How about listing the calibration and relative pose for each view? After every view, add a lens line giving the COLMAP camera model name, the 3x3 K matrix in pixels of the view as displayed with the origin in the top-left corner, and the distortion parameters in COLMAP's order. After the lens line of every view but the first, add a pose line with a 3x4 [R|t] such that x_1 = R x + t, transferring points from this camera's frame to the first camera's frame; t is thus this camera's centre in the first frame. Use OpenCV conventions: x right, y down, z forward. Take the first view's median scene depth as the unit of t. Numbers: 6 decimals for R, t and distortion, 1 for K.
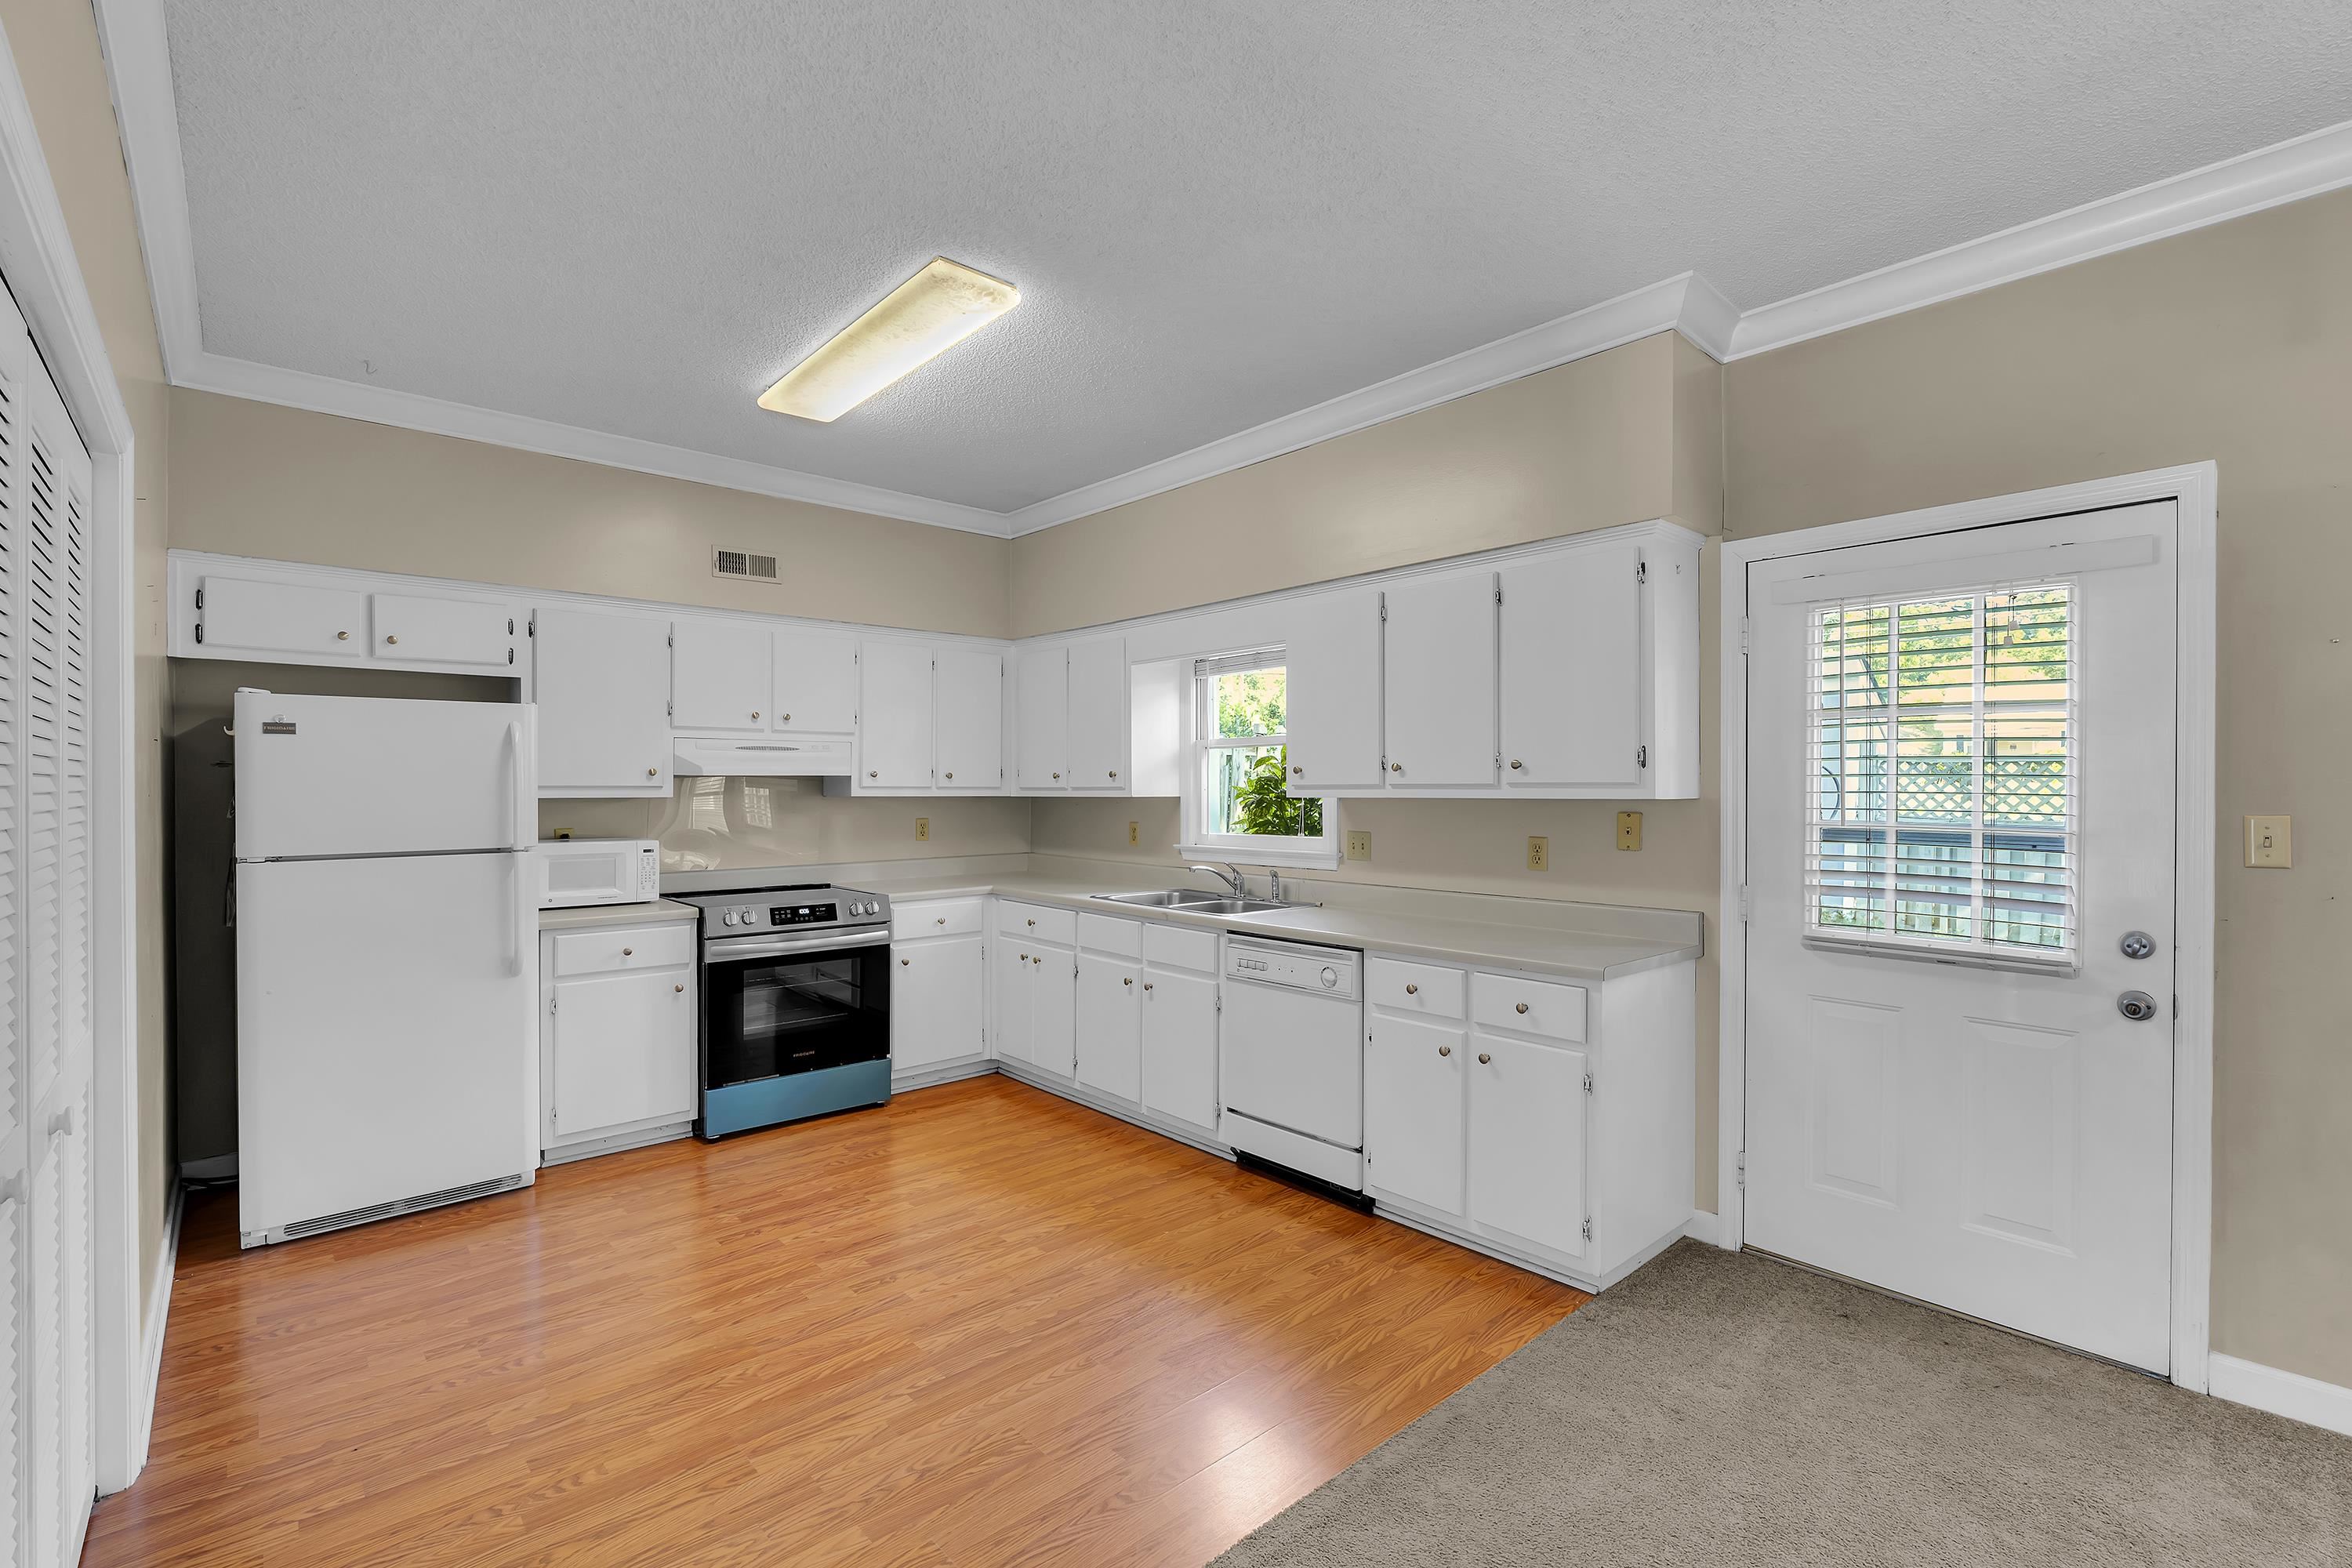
lens RADIAL K [[1026.8, 0, 1163.0], [0, 1026.8, 781.7], [0, 0, 1]] dist [-0.000880, -0.000067]
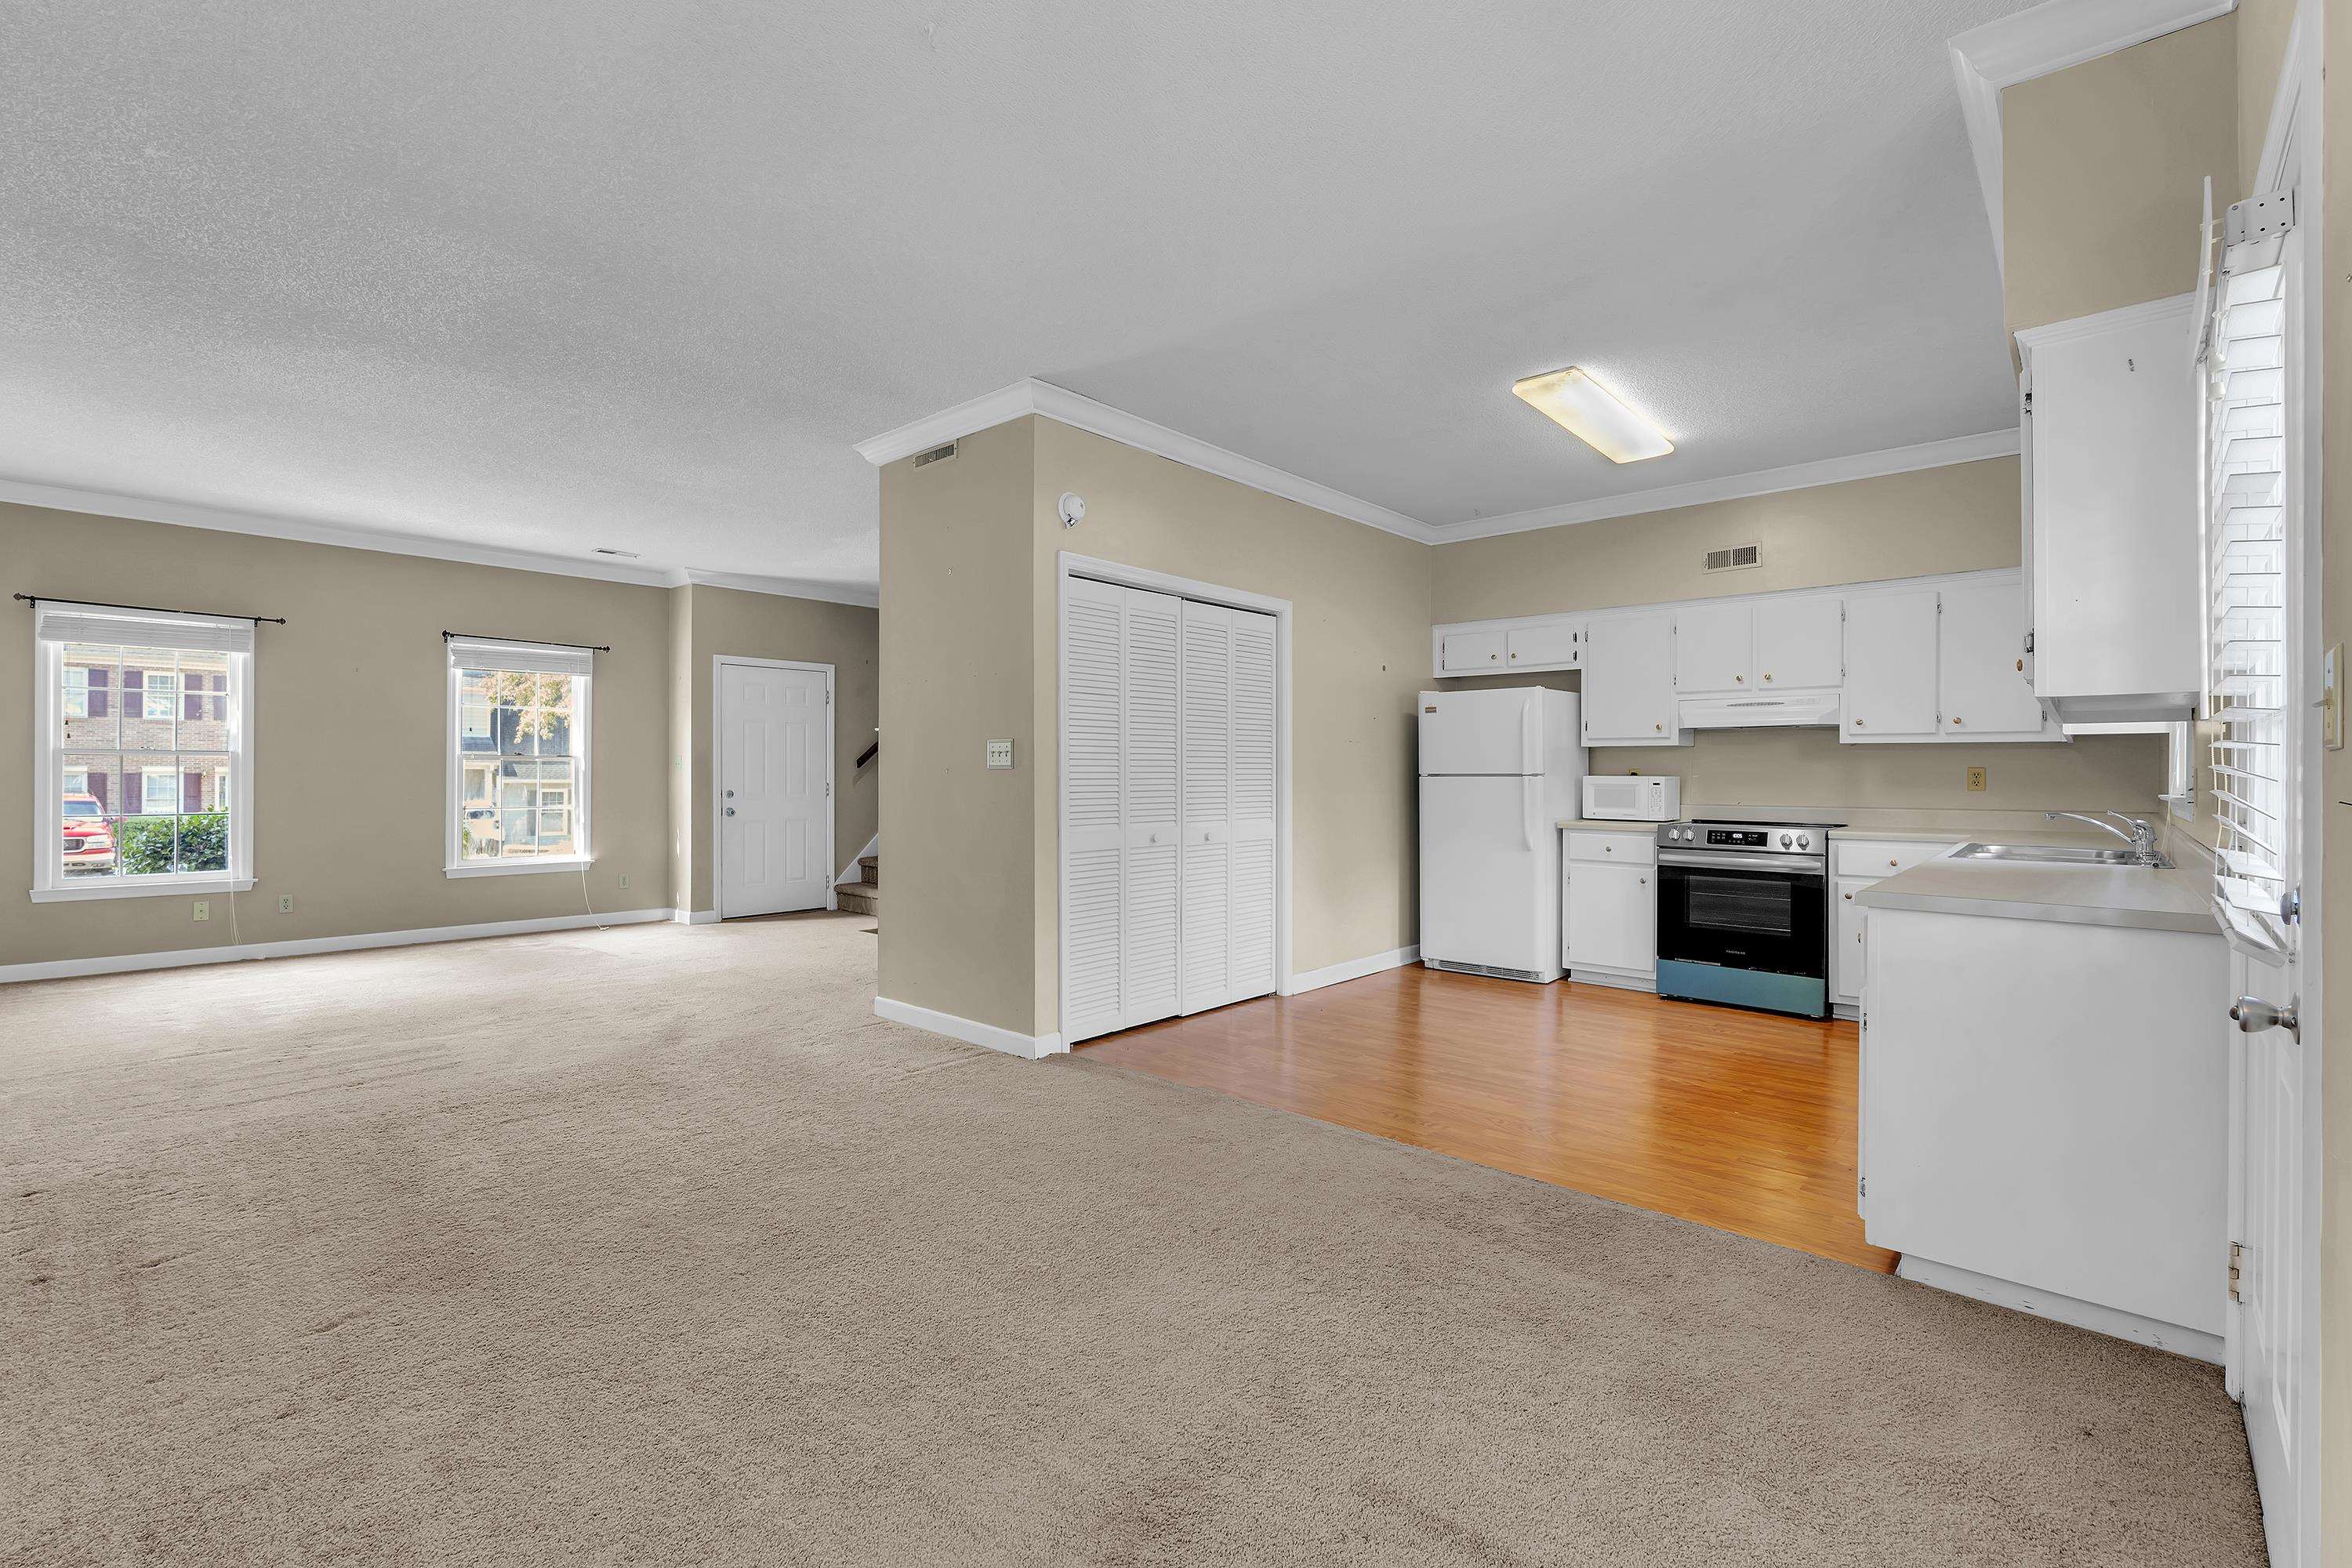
lens RADIAL K [[1026.8, 0, 1218.3], [0, 1026.8, 787.4], [0, 0, 1]] dist [-0.000880, -0.000067]
pose [[0.141209, 0.012107, -0.989906, 0.880245], [-0.000447, 0.999926, 0.012166, 0.061797], [0.989980, -0.001275, 0.141204, 0.245238]]
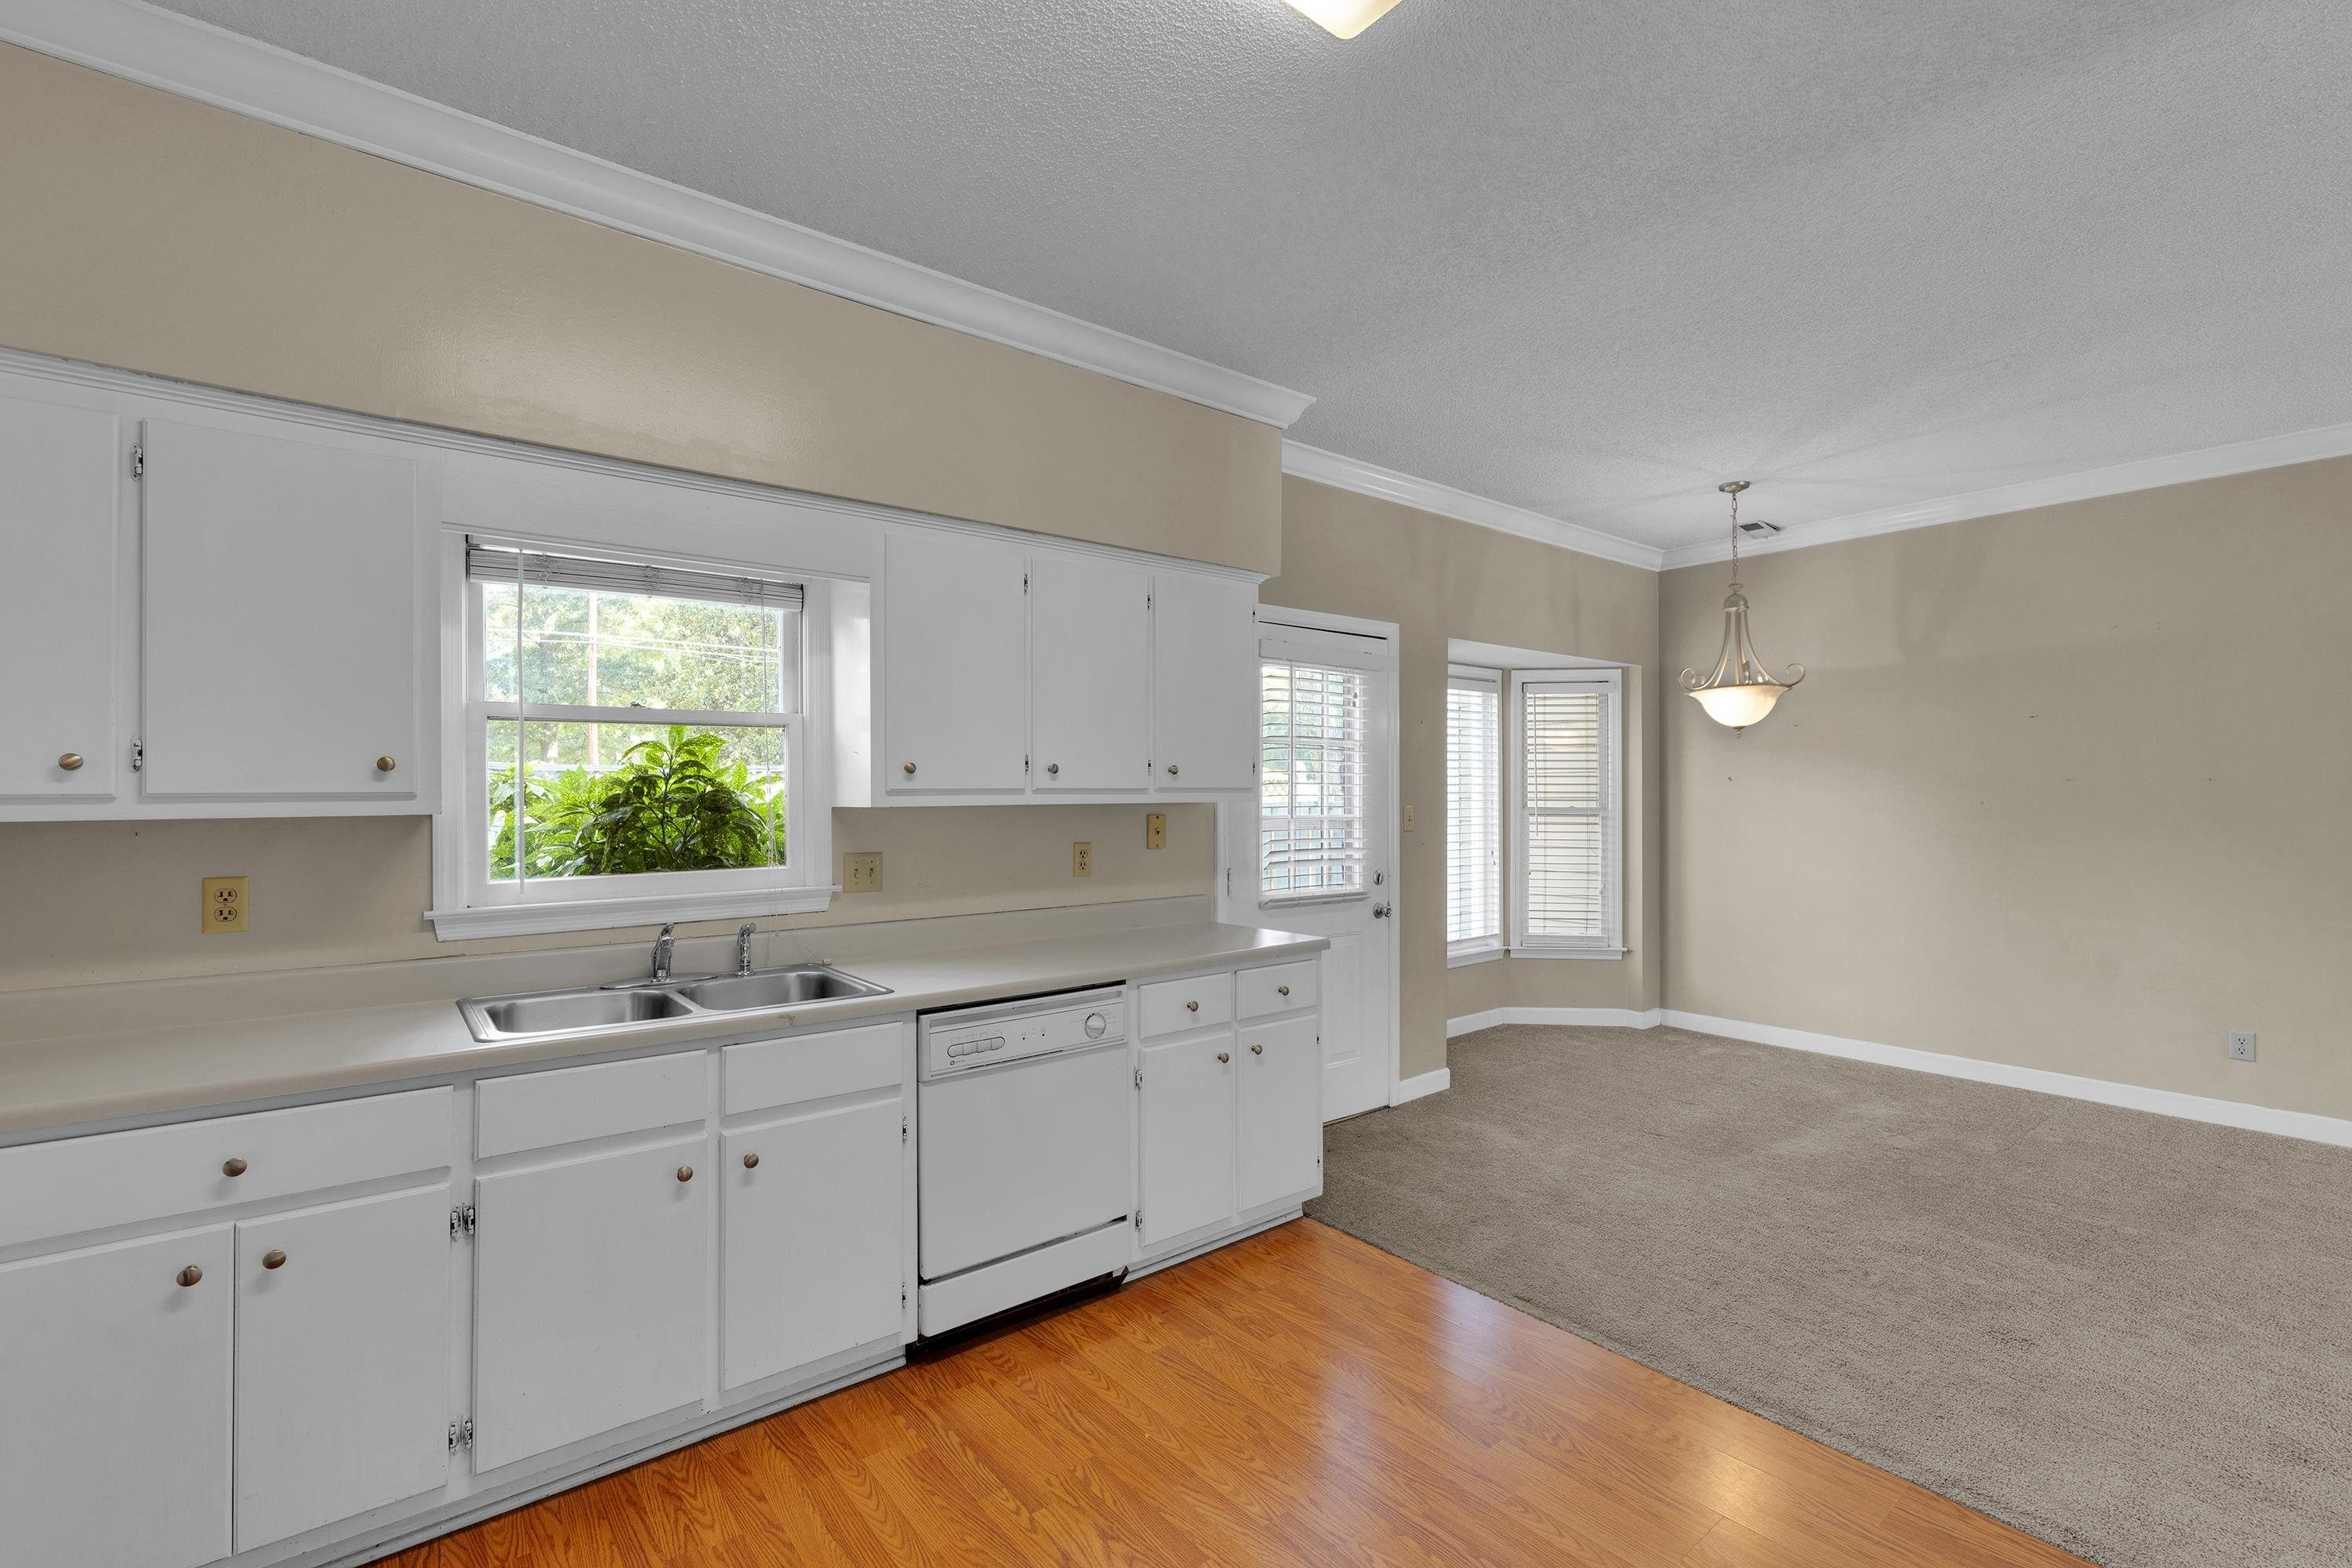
lens RADIAL K [[1026.8, 0, 1190.4], [0, 1026.8, 787.2], [0, 0, 1]] dist [-0.000880, -0.000067]
pose [[0.055557, 0.014554, 0.998349, -0.590269], [0.007093, 0.999863, -0.014971, 0.014934], [-0.998430, 0.007913, 0.055446, 0.801422]]
